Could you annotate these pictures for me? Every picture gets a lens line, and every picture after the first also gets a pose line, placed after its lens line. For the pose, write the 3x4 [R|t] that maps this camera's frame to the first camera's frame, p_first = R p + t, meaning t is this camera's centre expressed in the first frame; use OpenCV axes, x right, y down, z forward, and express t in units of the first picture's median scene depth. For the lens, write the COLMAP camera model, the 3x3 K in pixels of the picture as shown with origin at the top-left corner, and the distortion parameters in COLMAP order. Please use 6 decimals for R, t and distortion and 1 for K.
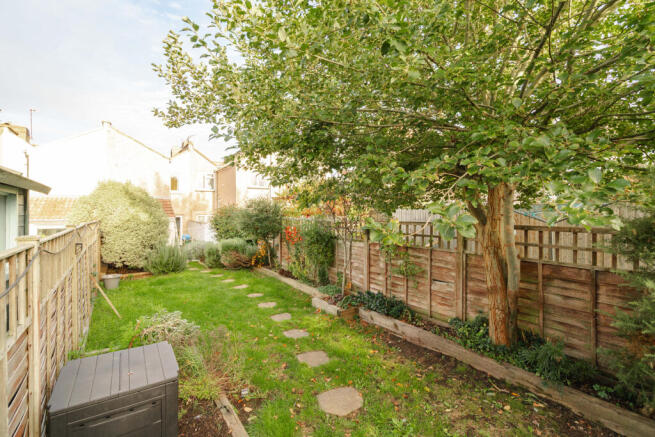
lens RADIAL K [[295.9, 0, 332.1], [0, 295.9, 209.9], [0, 0, 1]] dist [-0.002266, -0.000243]
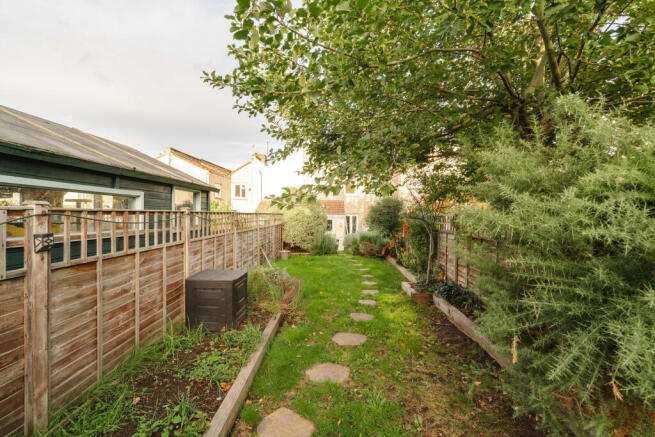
lens RADIAL K [[295.9, 0, 332.1], [0, 295.9, 209.9], [0, 0, 1]] dist [-0.002266, -0.000243]
pose [[0.811359, -0.002121, -0.584544, 0.295266], [-0.002531, 0.999971, -0.007141, 0.025825], [0.584542, 0.007273, 0.811331, -0.056153]]
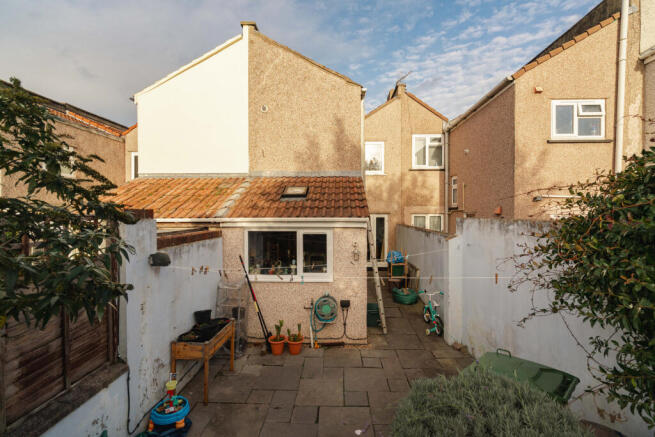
lens RADIAL K [[295.9, 0, 332.1], [0, 295.9, 209.9], [0, 0, 1]] dist [-0.002266, -0.000243]
pose [[0.790691, -0.004256, -0.612200, -0.709804], [0.001815, 0.999988, -0.004607, 0.033647], [0.612213, 0.002531, 0.790689, 1.410695]]
